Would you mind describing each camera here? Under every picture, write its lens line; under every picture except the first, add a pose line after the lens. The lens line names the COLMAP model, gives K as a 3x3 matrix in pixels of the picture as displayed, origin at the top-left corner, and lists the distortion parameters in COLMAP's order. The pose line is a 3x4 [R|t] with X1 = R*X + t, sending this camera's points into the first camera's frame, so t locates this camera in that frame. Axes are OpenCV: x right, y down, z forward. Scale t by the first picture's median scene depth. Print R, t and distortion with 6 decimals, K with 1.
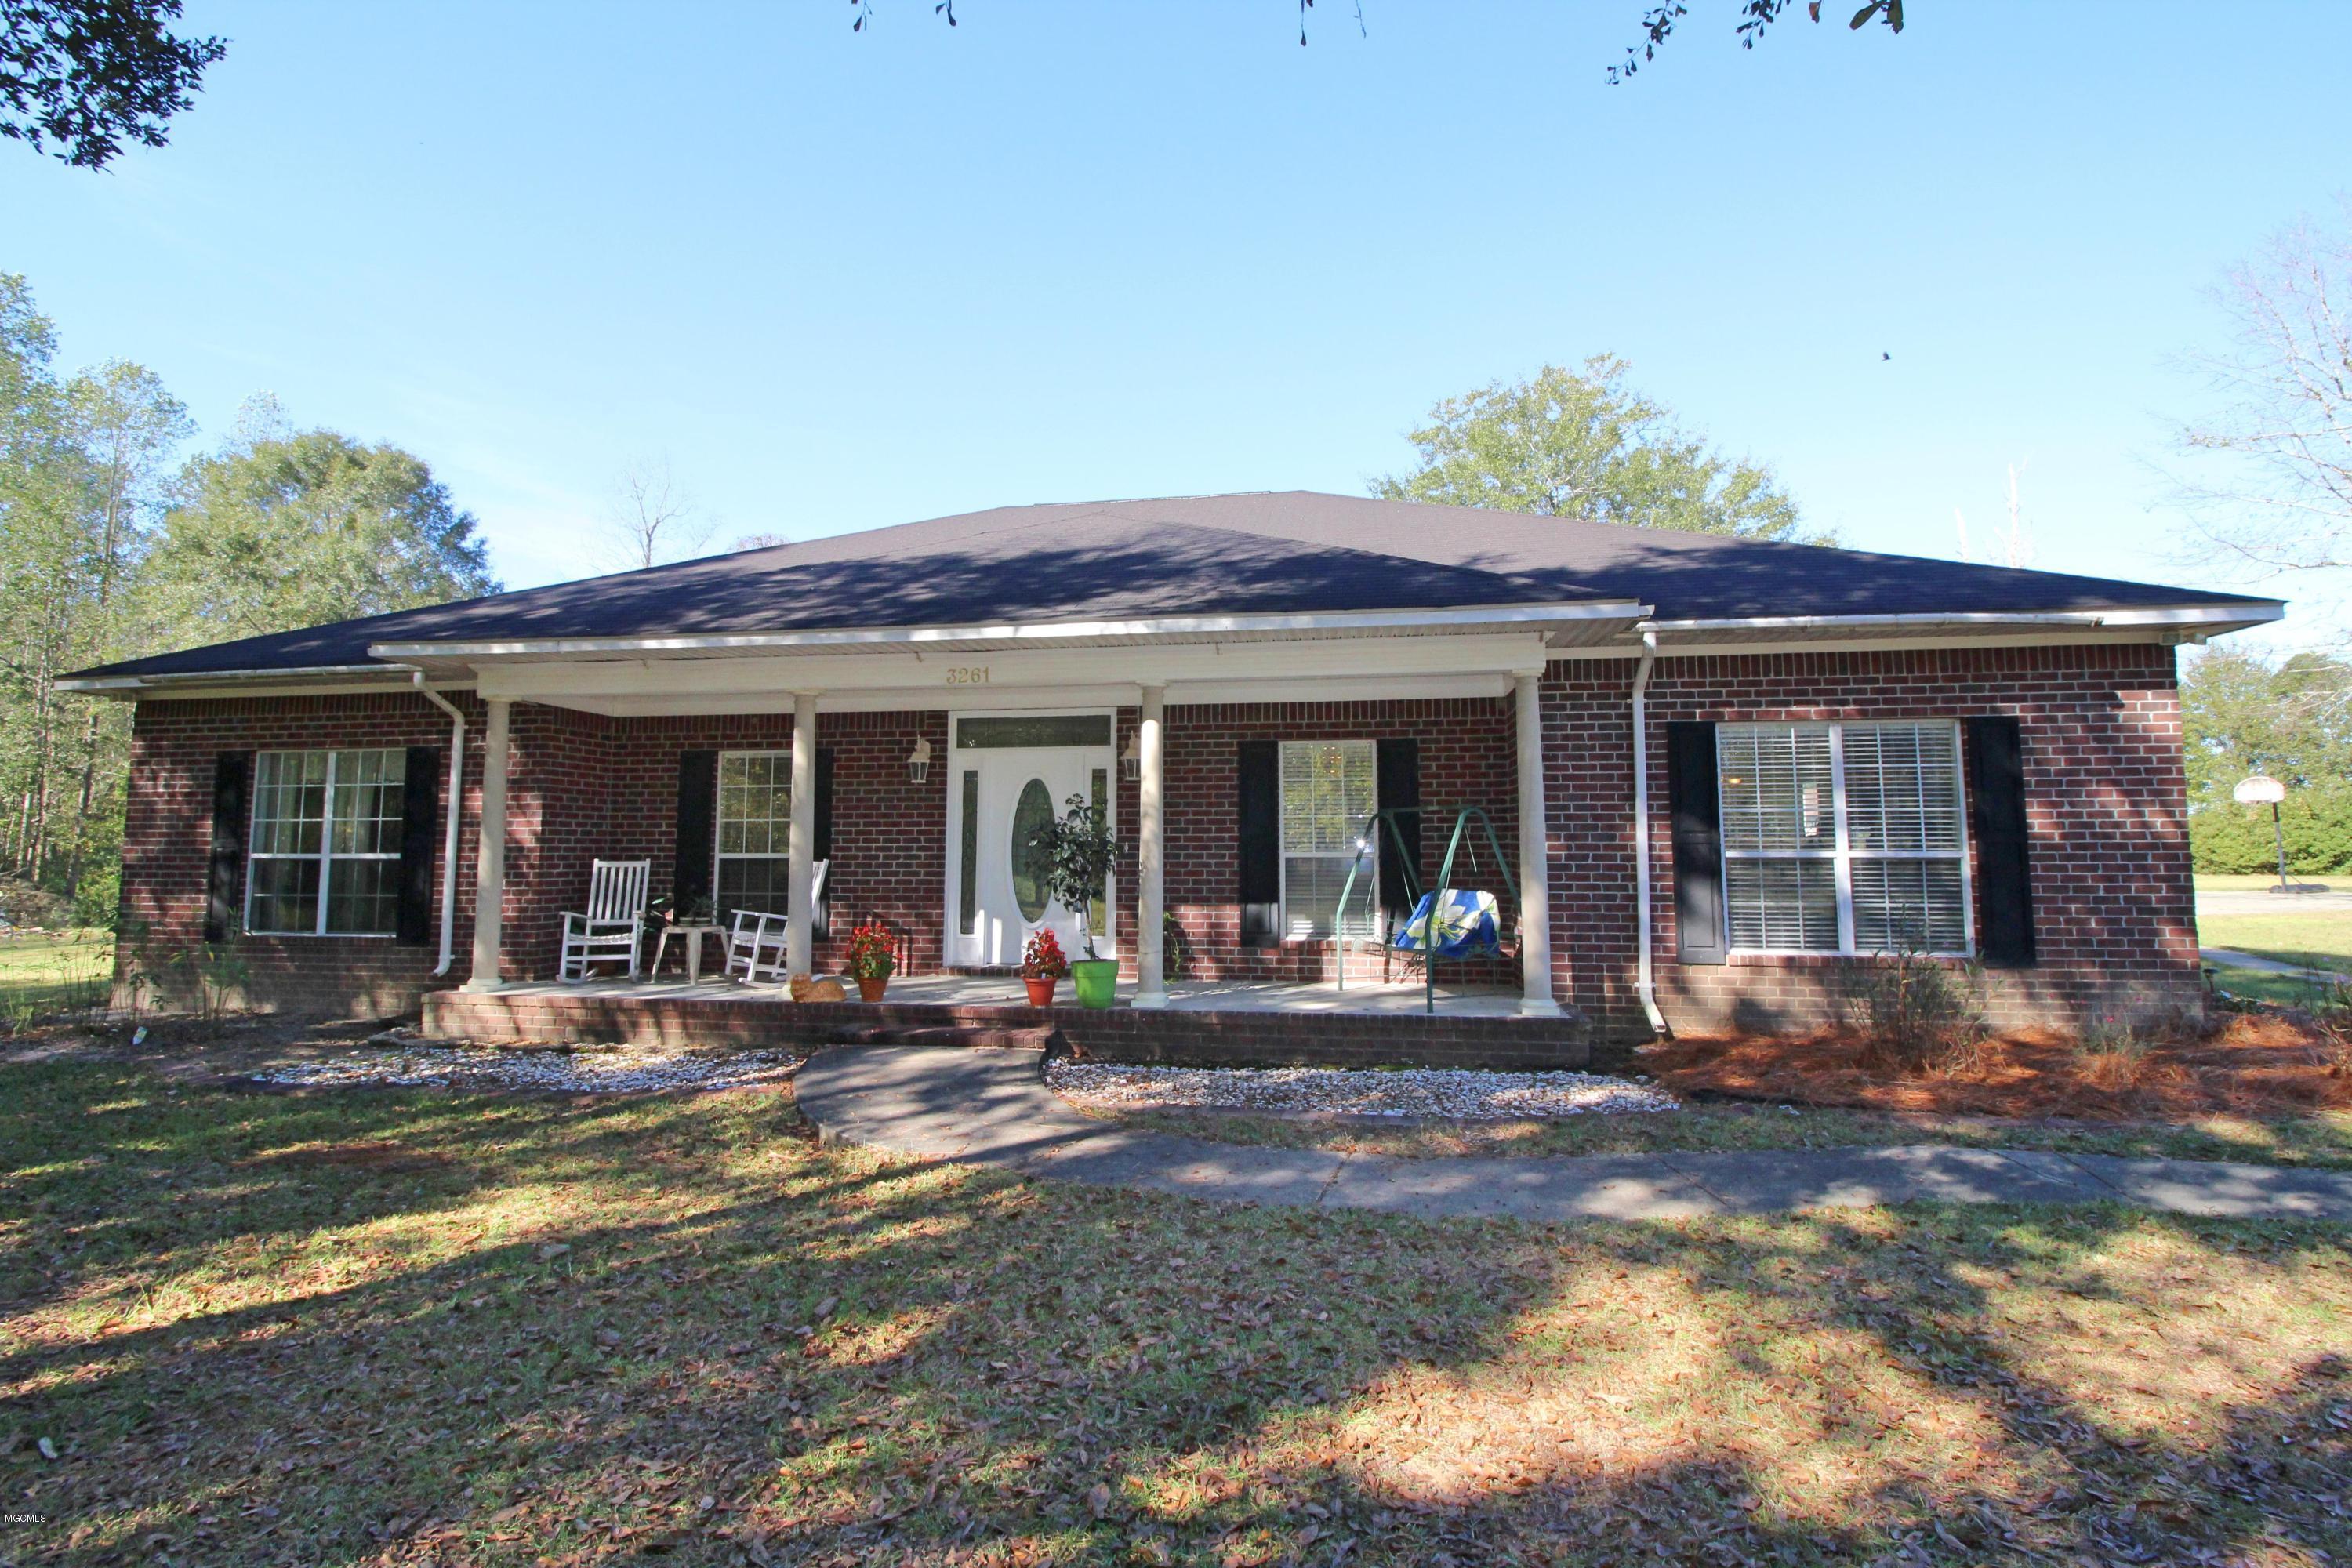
lens RADIAL K [[1102.8, 0, 1184.1], [0, 1102.8, 747.0], [0, 0, 1]] dist [-0.000229, -0.012497]
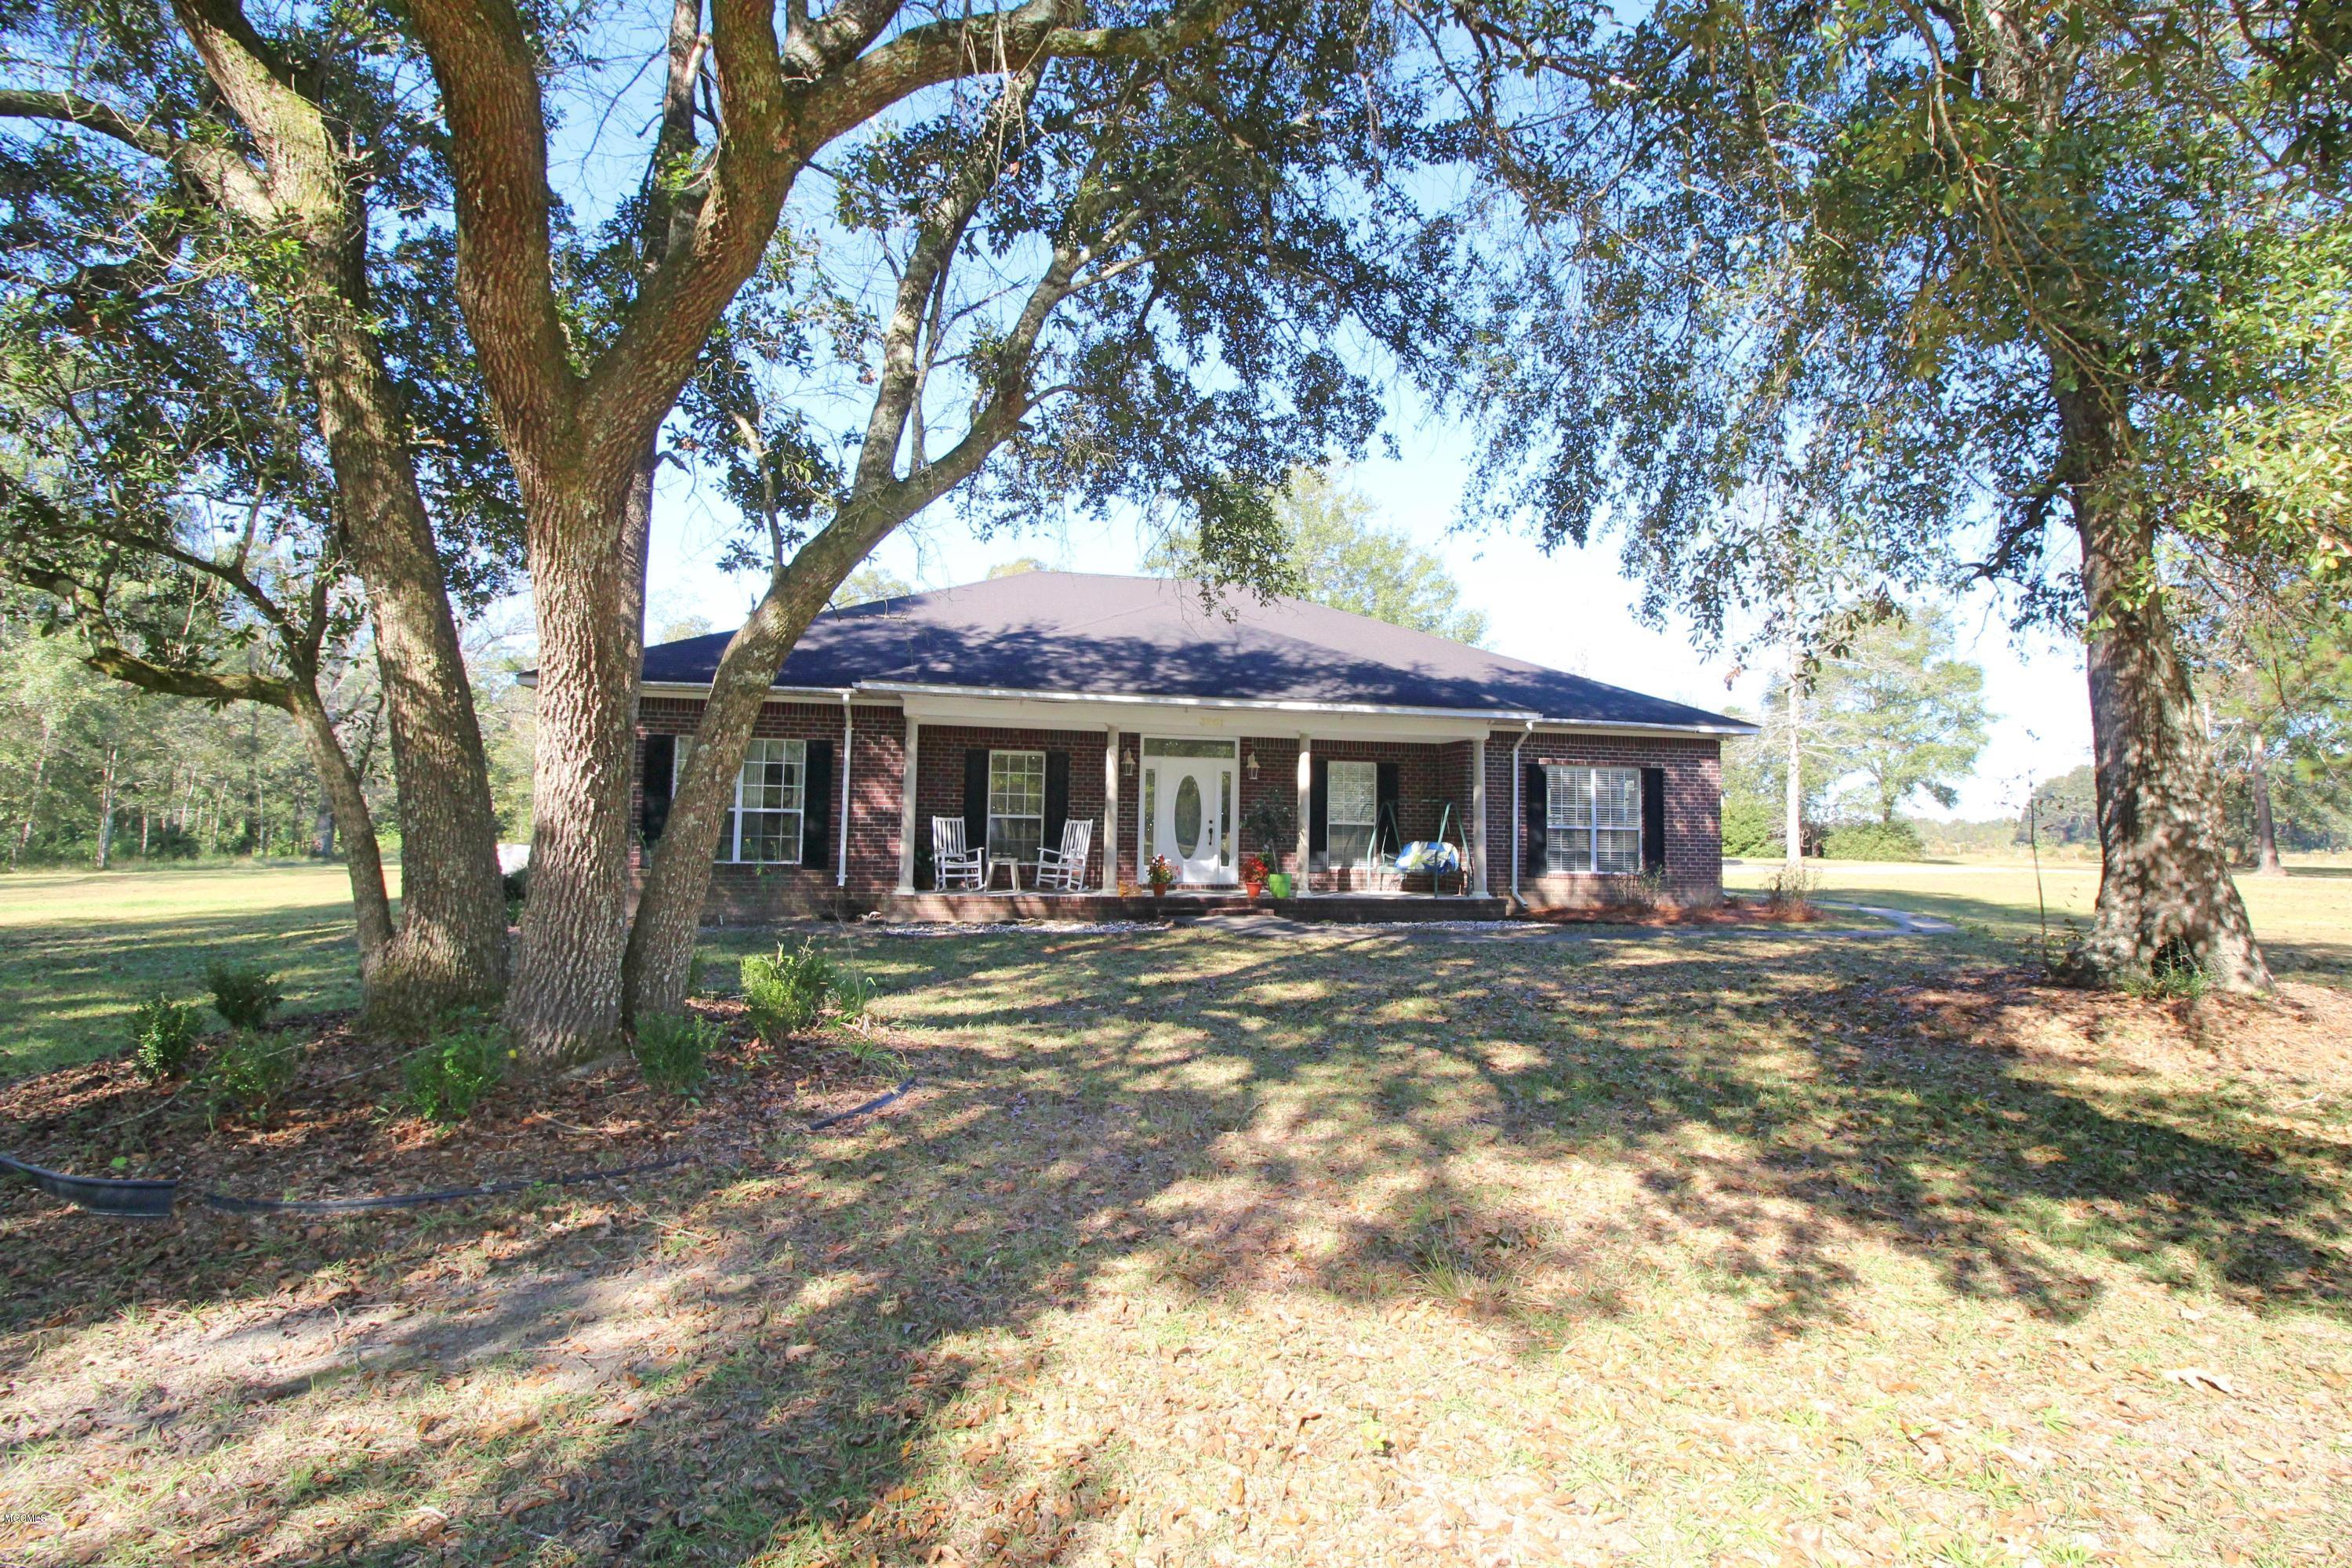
lens RADIAL K [[1102.8, 0, 1184.1], [0, 1102.8, 747.0], [0, 0, 1]] dist [-0.000229, -0.012497]
pose [[0.932896, 0.048065, 0.356925, -0.783412], [-0.055530, 0.998400, 0.010691, -0.034279], [-0.355840, -0.029794, 0.934072, -0.614371]]
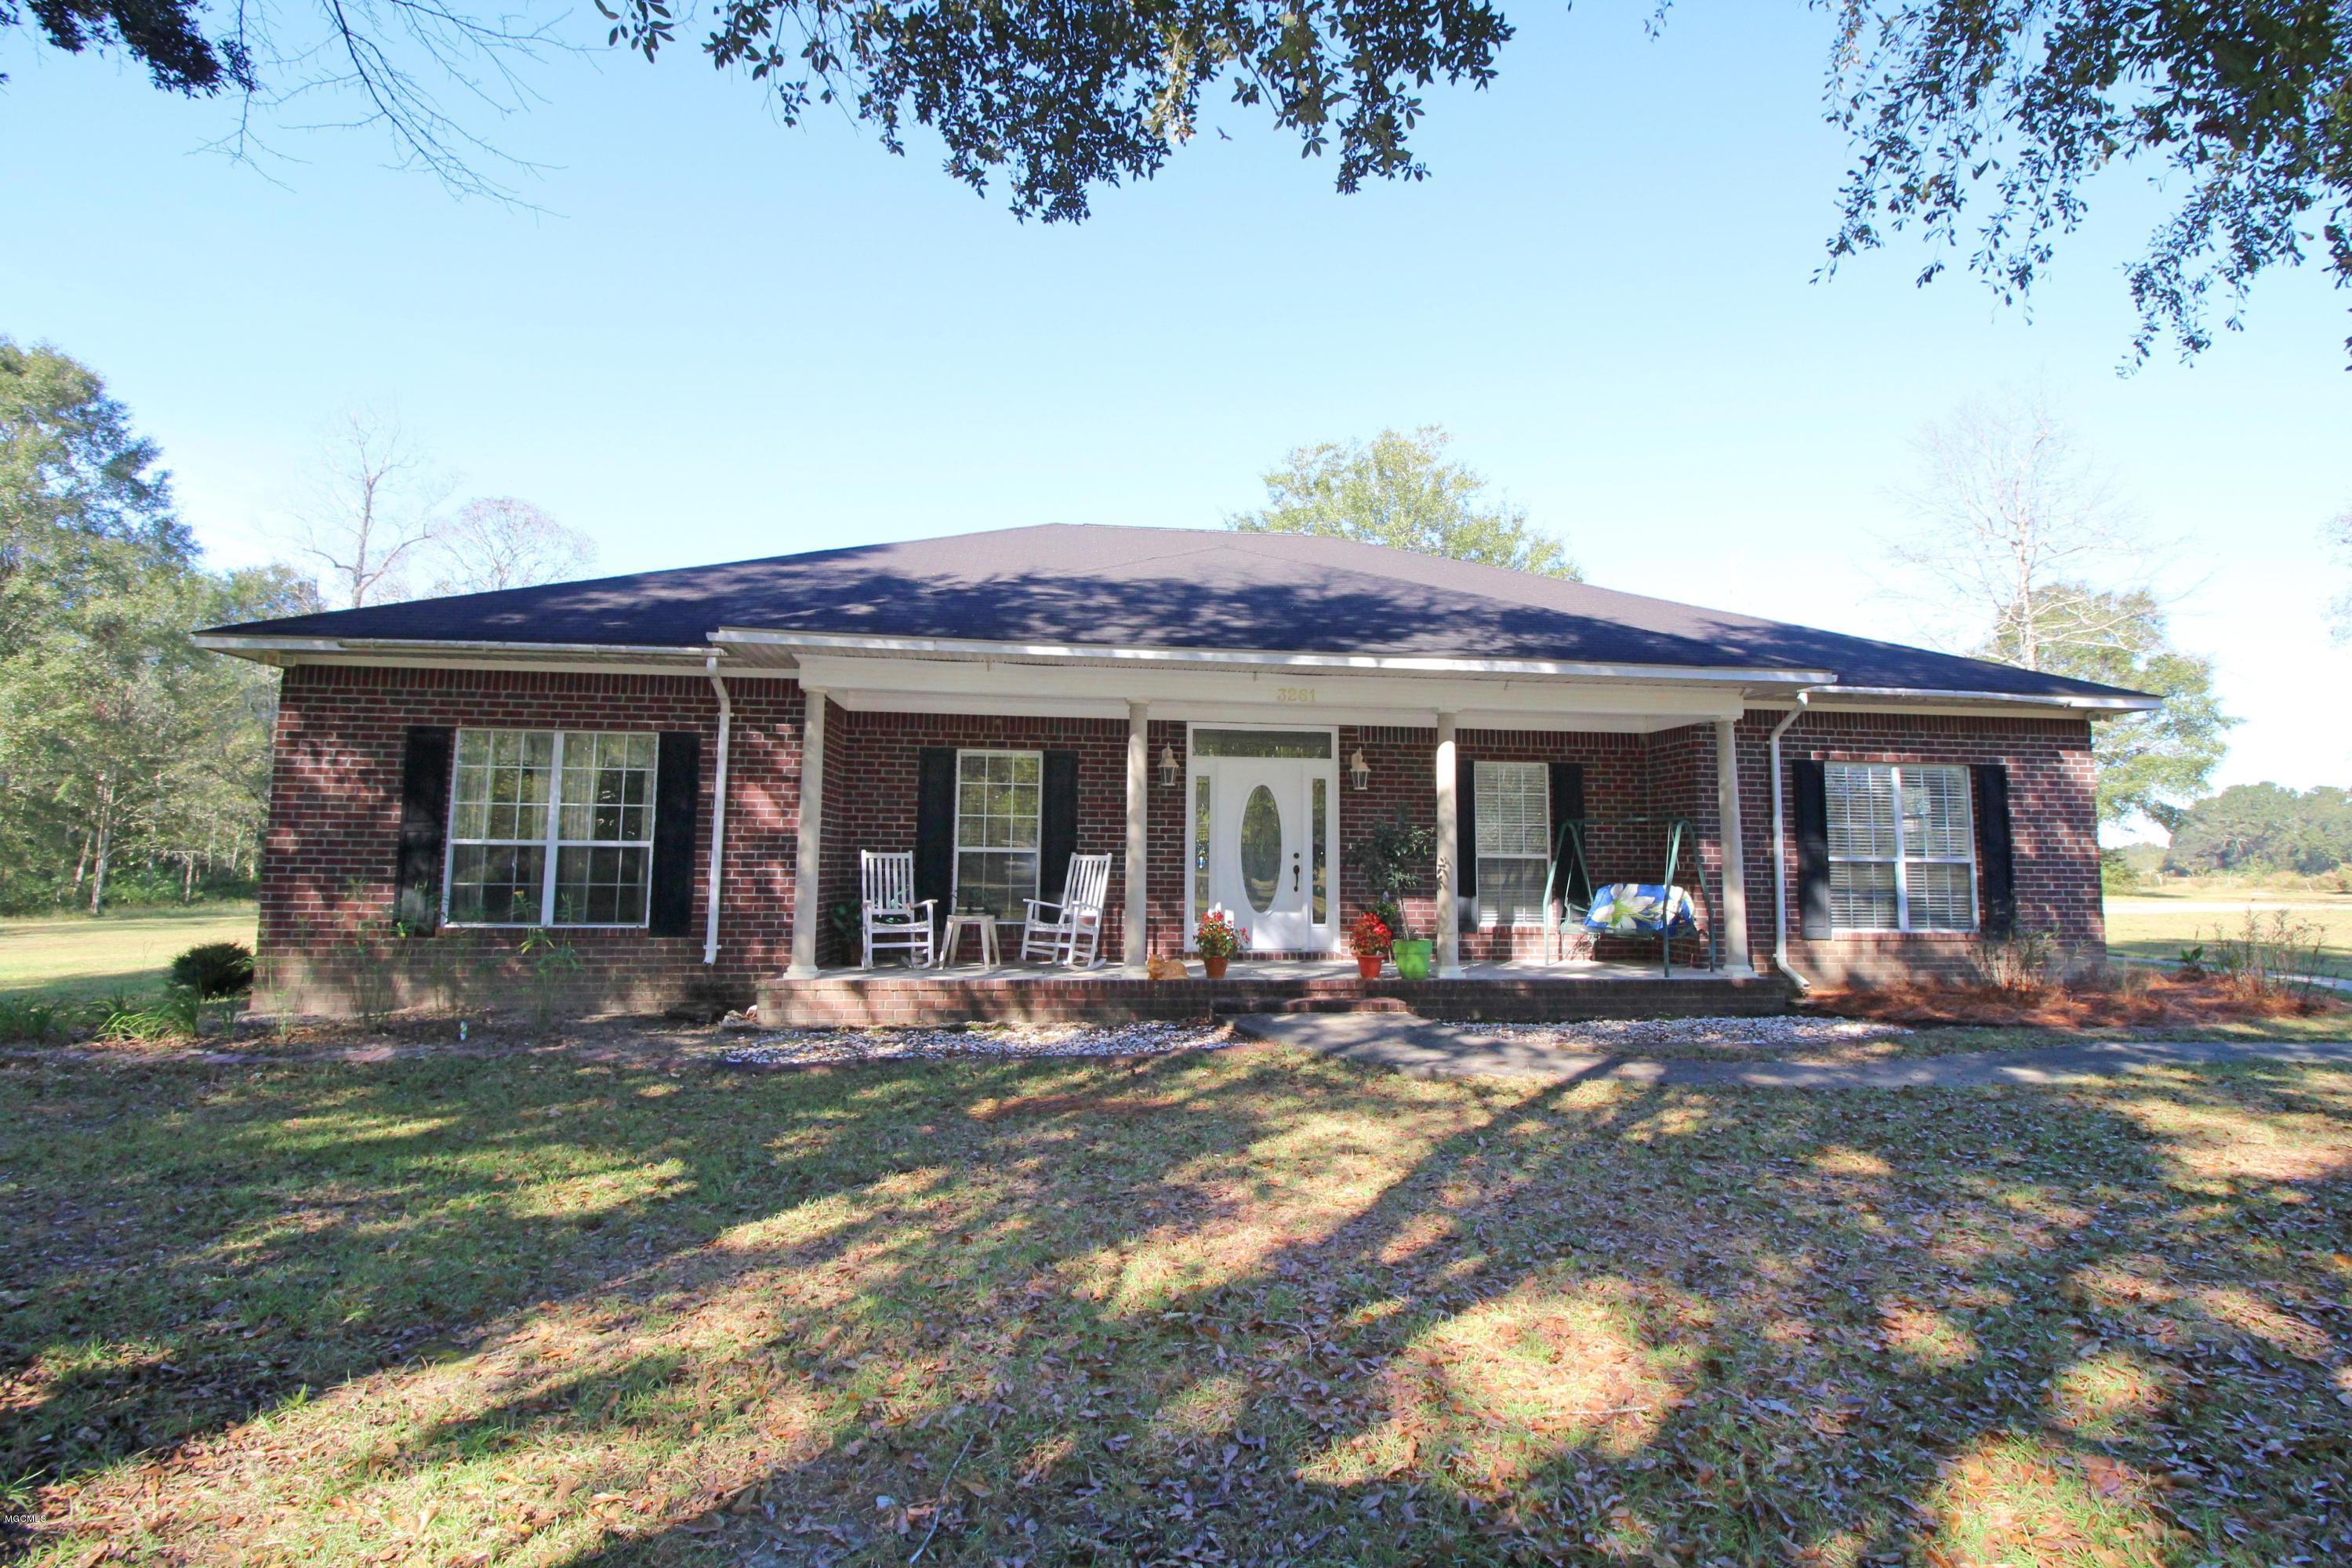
lens RADIAL K [[1102.8, 0, 1184.1], [0, 1102.8, 747.0], [0, 0, 1]] dist [-0.000229, -0.012497]
pose [[0.959412, 0.042672, 0.278762, -0.548629], [-0.039877, 0.999081, -0.015692, 0.010768], [-0.279176, 0.003939, 0.960232, -0.064179]]
